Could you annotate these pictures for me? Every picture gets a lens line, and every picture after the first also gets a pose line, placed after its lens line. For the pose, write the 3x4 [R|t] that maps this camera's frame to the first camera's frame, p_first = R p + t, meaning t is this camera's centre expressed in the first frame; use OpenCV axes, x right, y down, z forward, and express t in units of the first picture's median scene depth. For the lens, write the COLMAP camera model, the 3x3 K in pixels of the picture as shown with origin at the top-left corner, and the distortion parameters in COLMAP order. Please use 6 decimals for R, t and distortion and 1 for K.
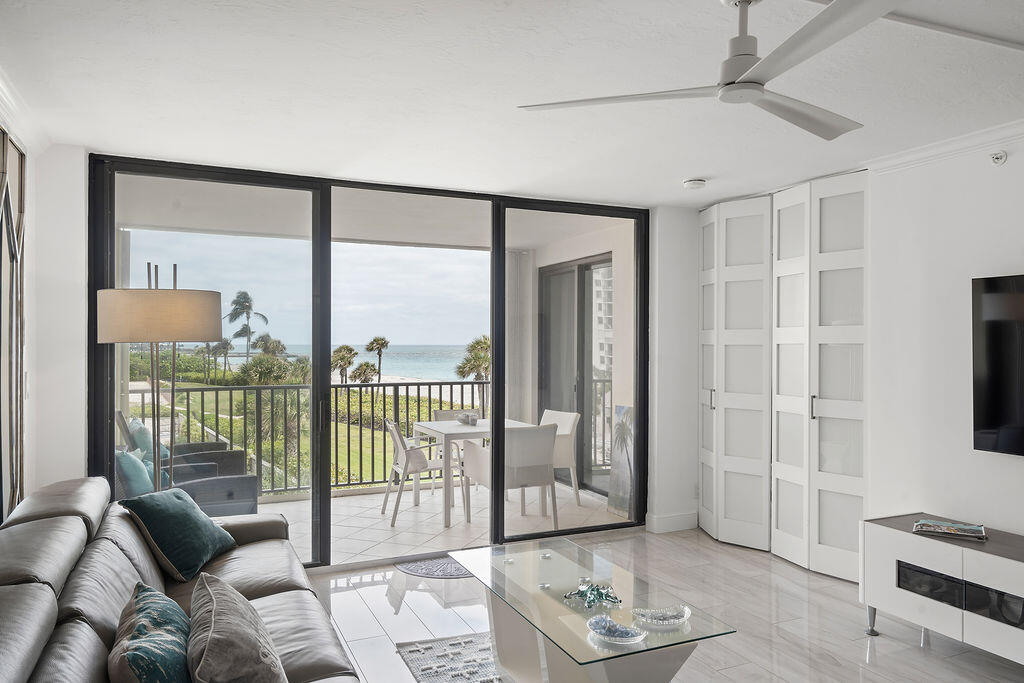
lens RADIAL K [[694.1, 0, 512.0], [0, 694.1, 341.5], [0, 0, 1]] dist [0.002037, 0.001672]
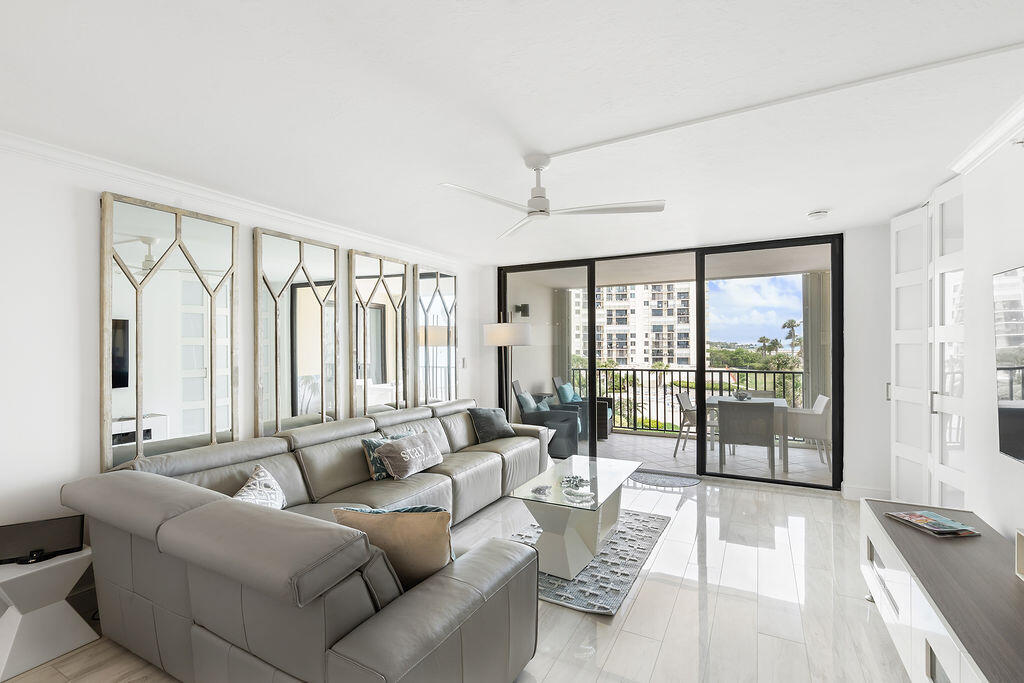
lens RADIAL K [[461.0, 0, 512.0], [0, 461.0, 341.5], [0, 0, 1]] dist [-0.080947, 0.000026]
pose [[0.593859, -0.015604, -0.804418, 0.527771], [0.013961, 0.999861, -0.009088, -0.001795], [0.804448, -0.005833, 0.593994, 0.083759]]
